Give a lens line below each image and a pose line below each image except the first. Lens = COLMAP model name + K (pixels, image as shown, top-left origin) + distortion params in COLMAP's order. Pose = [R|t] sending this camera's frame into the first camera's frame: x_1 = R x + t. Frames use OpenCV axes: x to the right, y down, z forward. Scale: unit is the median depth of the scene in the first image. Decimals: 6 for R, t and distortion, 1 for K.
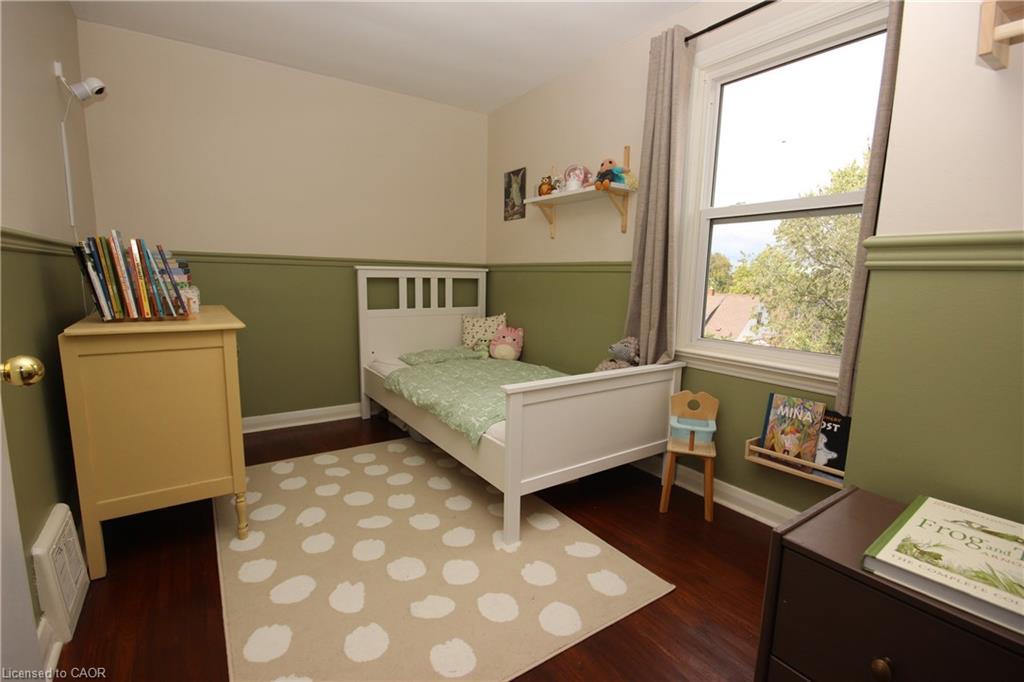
lens RADIAL K [[472.7, 0, 512.0], [0, 472.7, 339.1], [0, 0, 1]] dist [-0.004553, -0.000351]
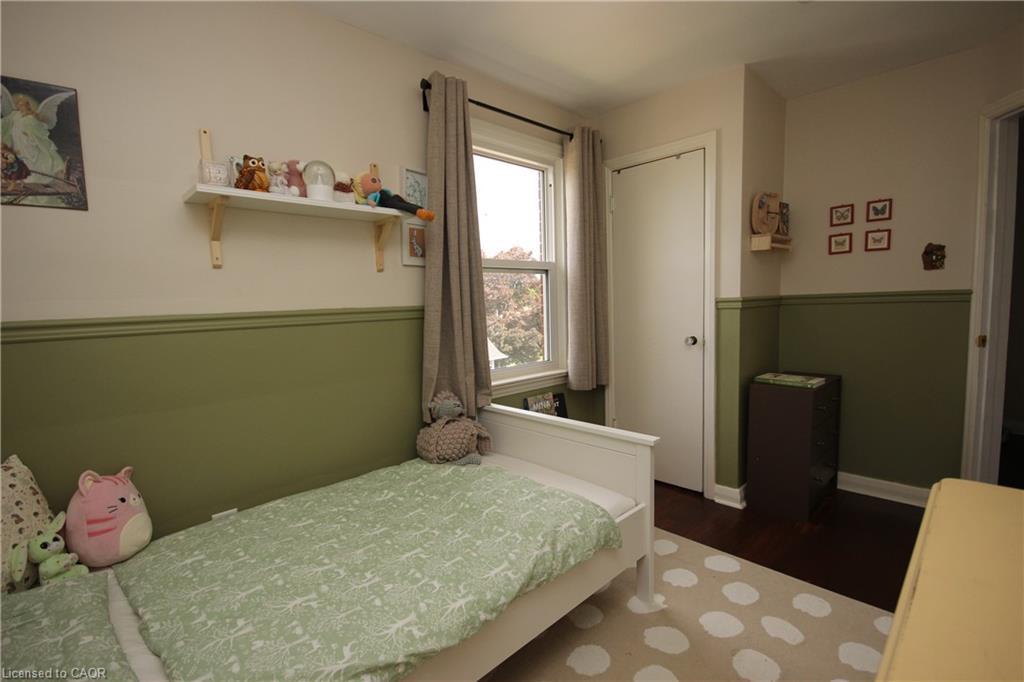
lens RADIAL K [[472.7, 0, 513.5], [0, 472.7, 345.1], [0, 0, 1]] dist [-0.004553, -0.000351]
pose [[-0.175734, -0.089621, 0.980350, -0.828297], [0.174811, 0.977180, 0.120667, -0.223903], [-0.968792, 0.192581, -0.156057, 1.298865]]
